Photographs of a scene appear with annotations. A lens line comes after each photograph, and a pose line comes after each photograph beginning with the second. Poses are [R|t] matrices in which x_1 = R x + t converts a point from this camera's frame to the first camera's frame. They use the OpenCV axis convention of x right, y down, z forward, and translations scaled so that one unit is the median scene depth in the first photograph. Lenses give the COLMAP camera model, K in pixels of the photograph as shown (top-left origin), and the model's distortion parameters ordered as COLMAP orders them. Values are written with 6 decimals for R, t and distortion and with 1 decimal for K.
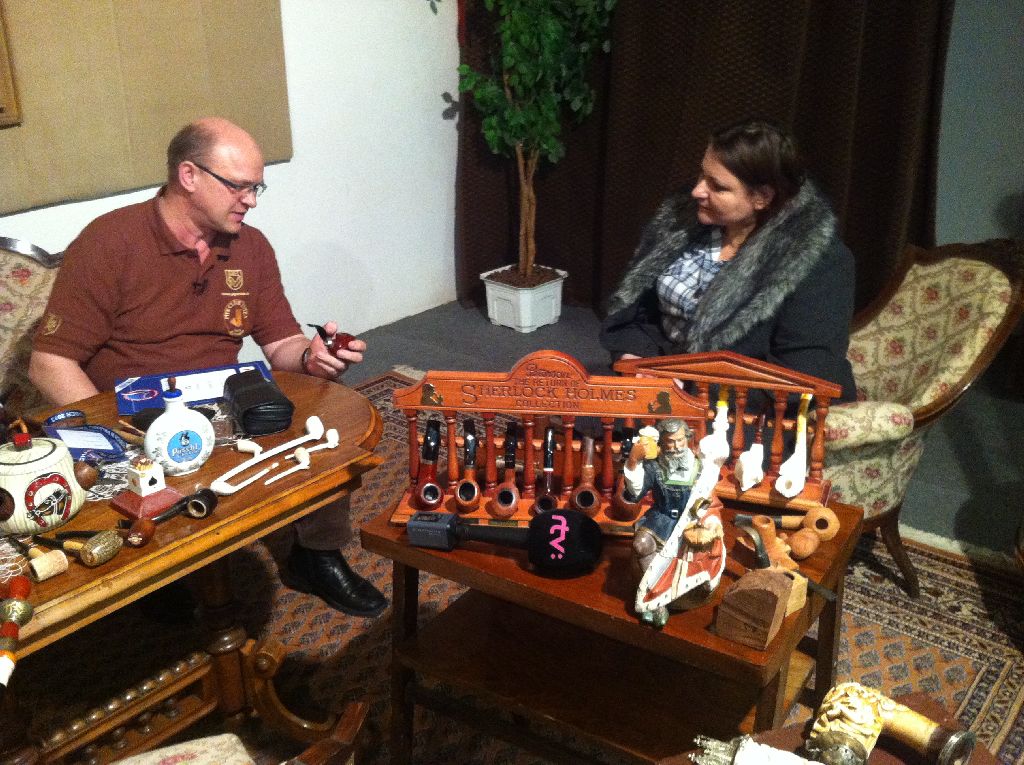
lens RADIAL K [[977.8, 0, 517.0], [0, 977.8, 400.3], [0, 0, 1]] dist [0.096487, -0.288815]
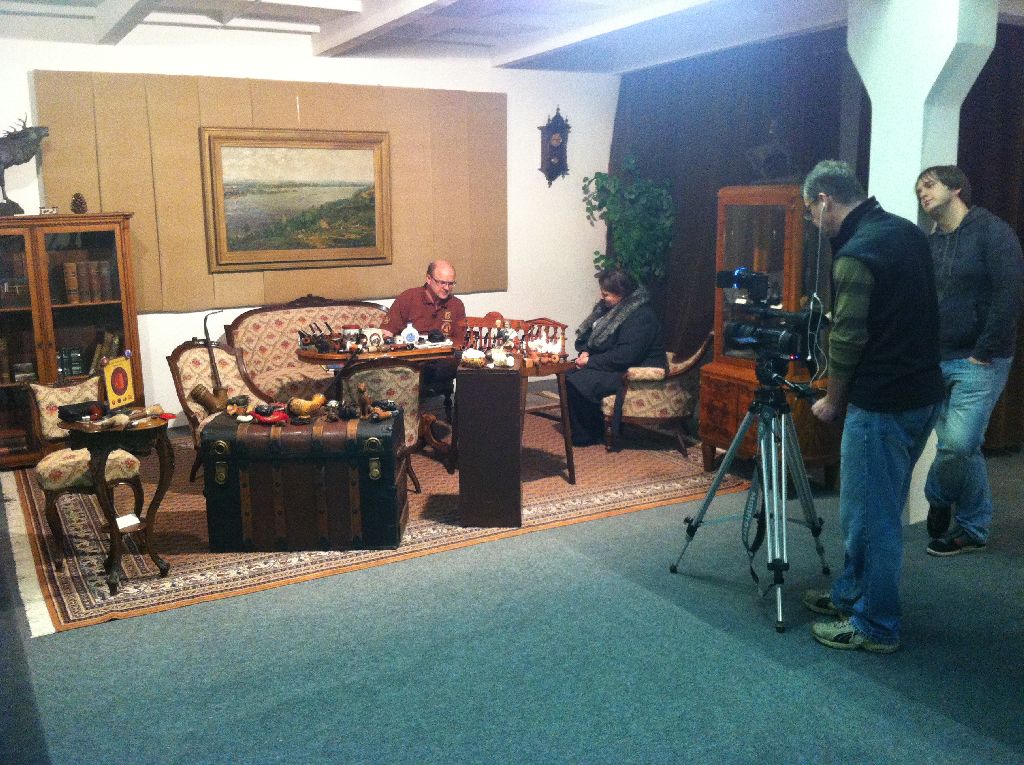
lens RADIAL K [[977.8, 0, 517.0], [0, 977.8, 400.3], [0, 0, 1]] dist [0.096487, -0.288815]
pose [[0.936454, 0.080527, -0.341421, 1.421333], [-0.143829, 0.975863, -0.164332, 0.887855], [0.319947, 0.202996, 0.925433, -2.417911]]
